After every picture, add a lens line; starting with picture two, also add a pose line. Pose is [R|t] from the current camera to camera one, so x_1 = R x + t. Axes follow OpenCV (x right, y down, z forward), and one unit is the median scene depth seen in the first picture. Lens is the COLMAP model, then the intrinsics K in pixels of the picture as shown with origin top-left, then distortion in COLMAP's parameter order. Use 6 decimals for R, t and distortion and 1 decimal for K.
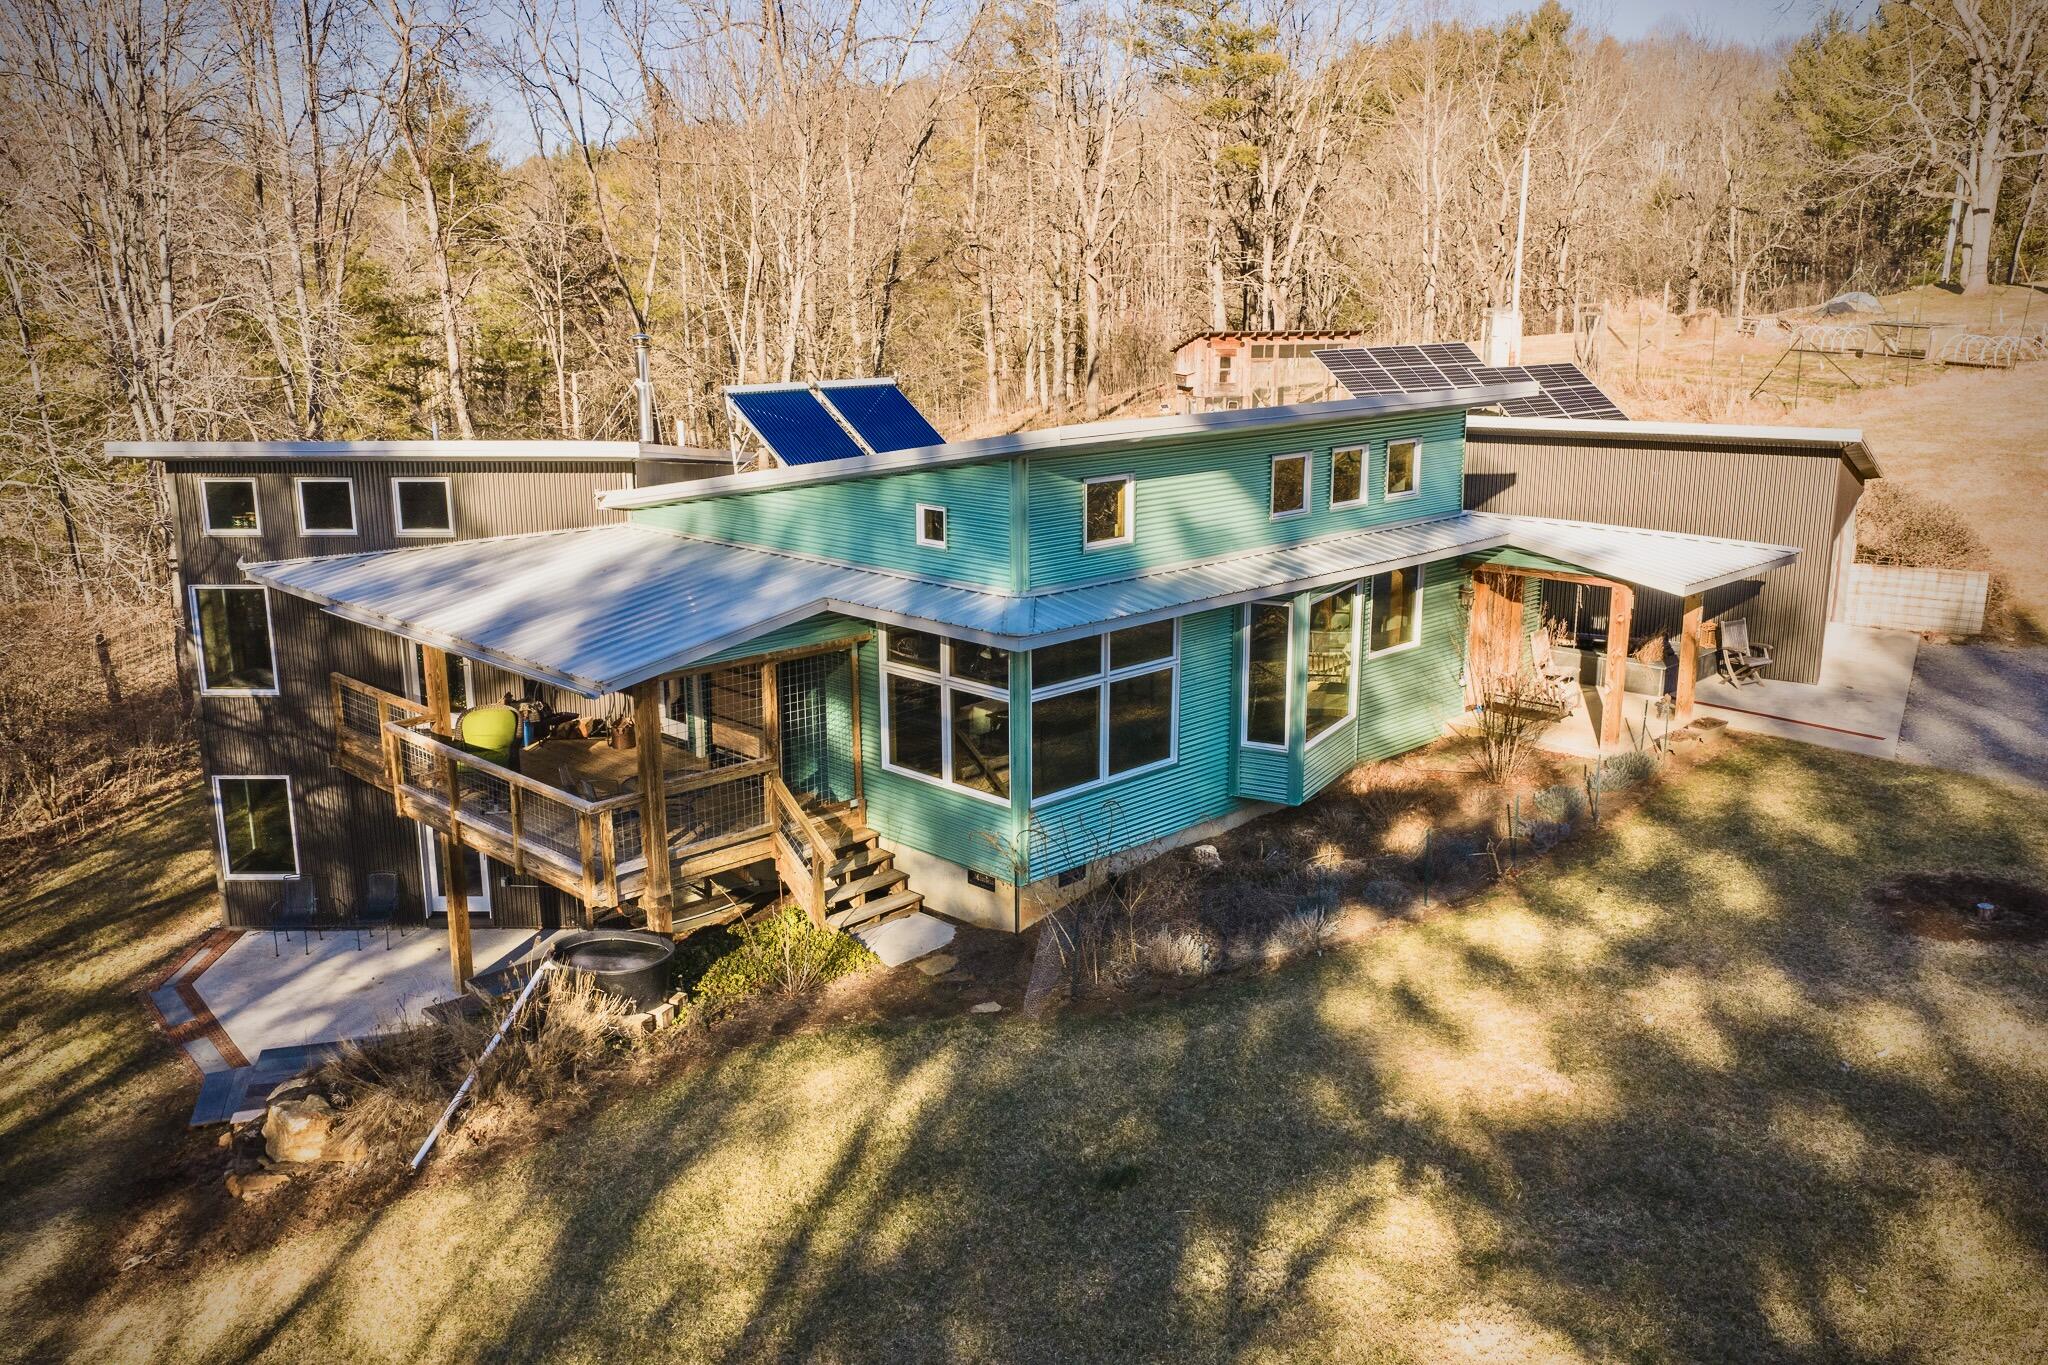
lens RADIAL K [[1679.3, 0, 1032.7], [0, 1679.3, 663.8], [0, 0, 1]] dist [0.006211, -0.001569]
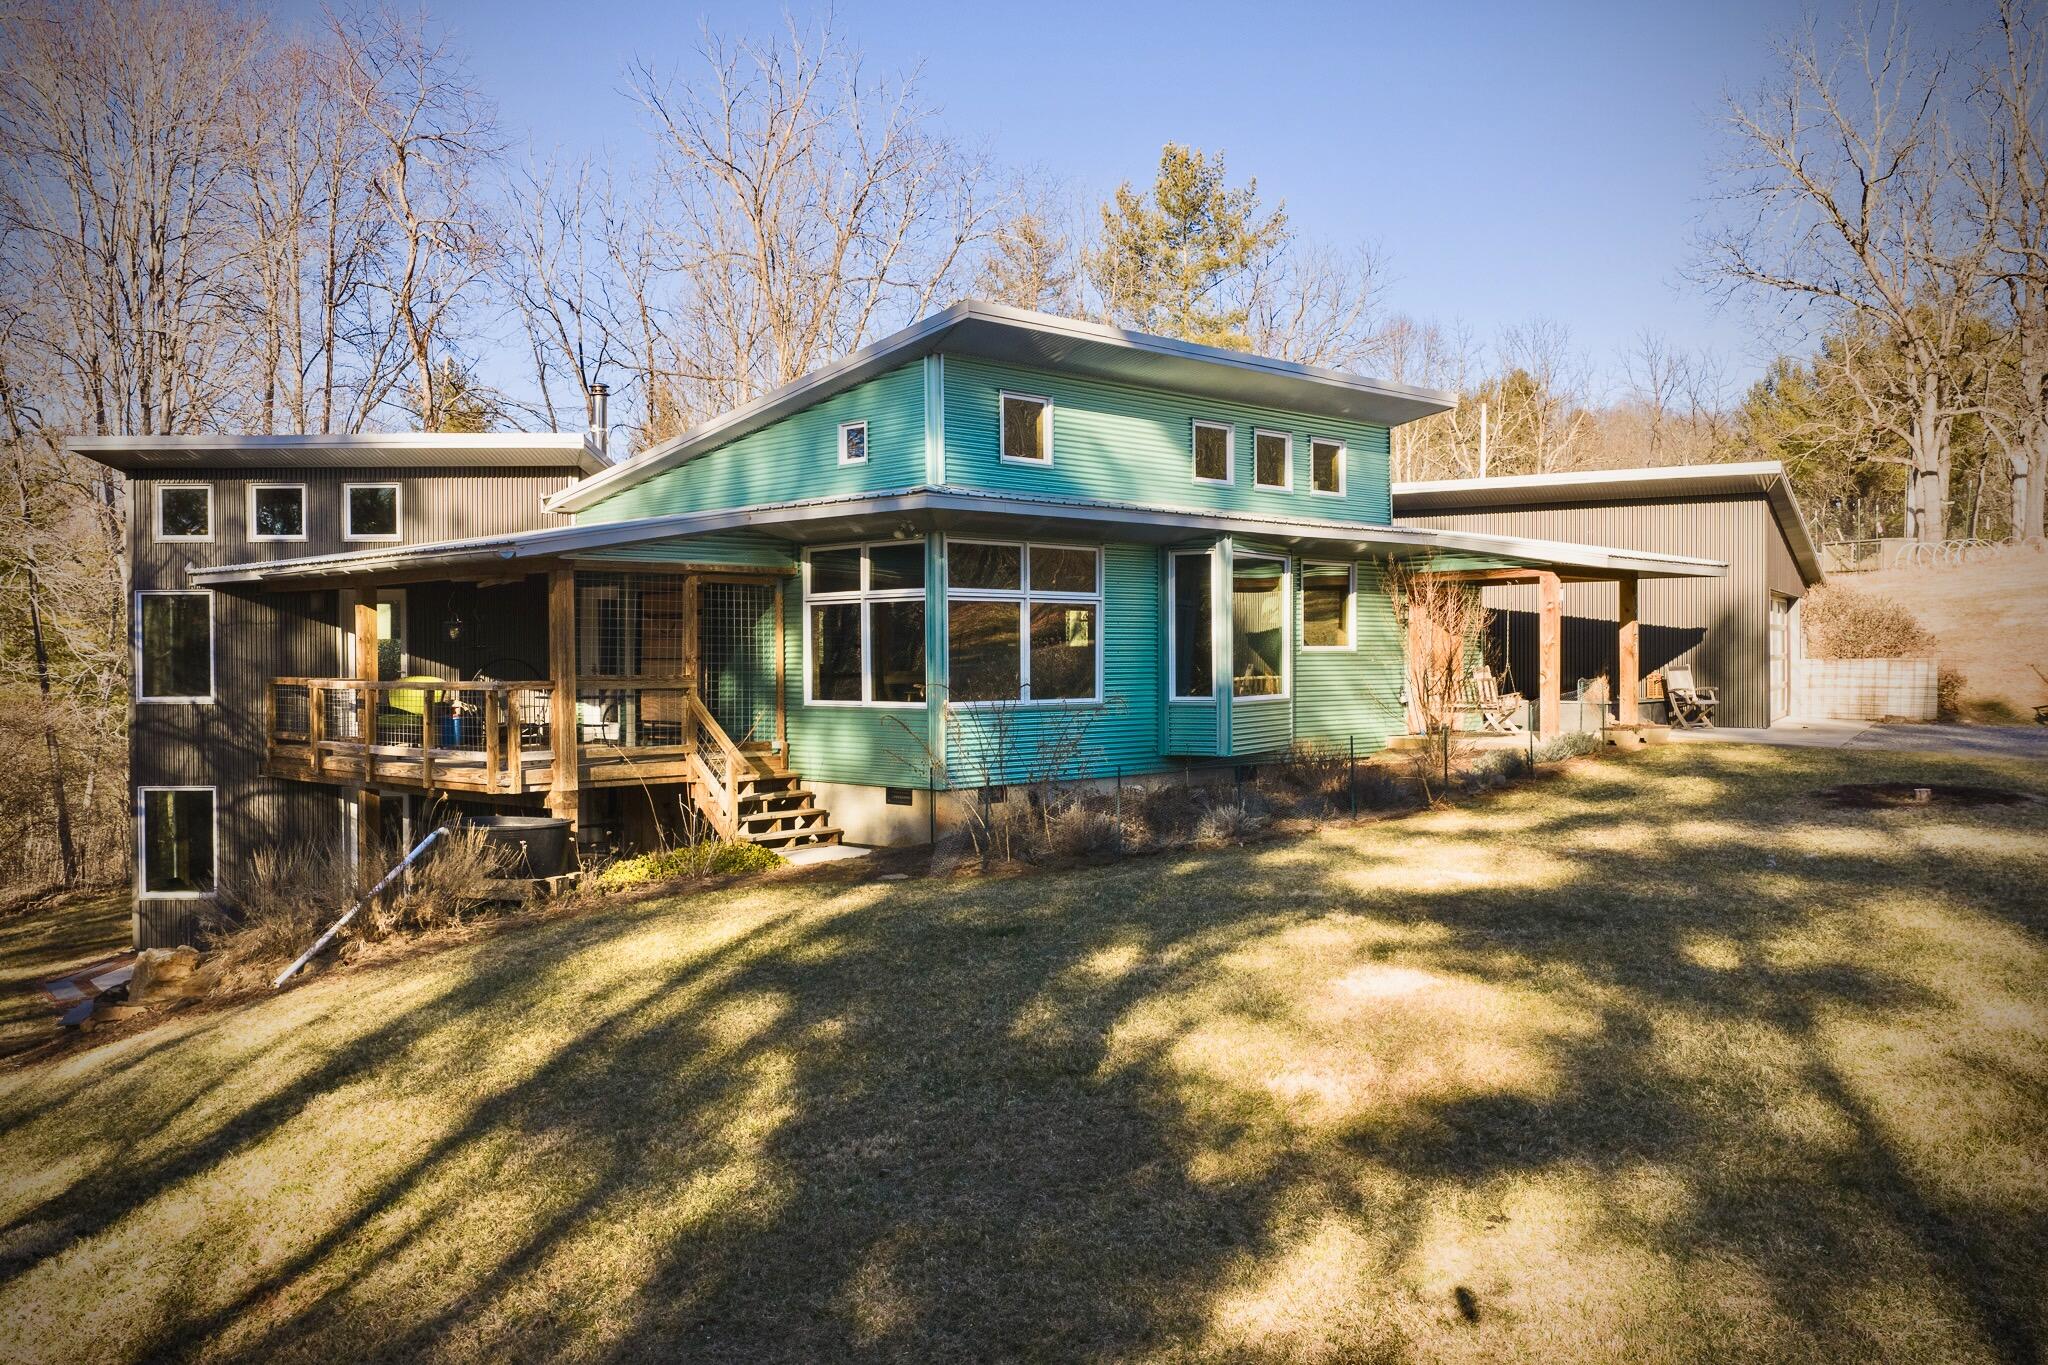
lens RADIAL K [[1679.3, 0, 1027.5], [0, 1679.3, 668.8], [0, 0, 1]] dist [0.006211, -0.001569]
pose [[0.999984, -0.000933, -0.005659, 0.047023], [-0.000297, 0.976914, -0.213634, 0.249849], [0.005728, 0.213632, 0.976897, 0.027503]]
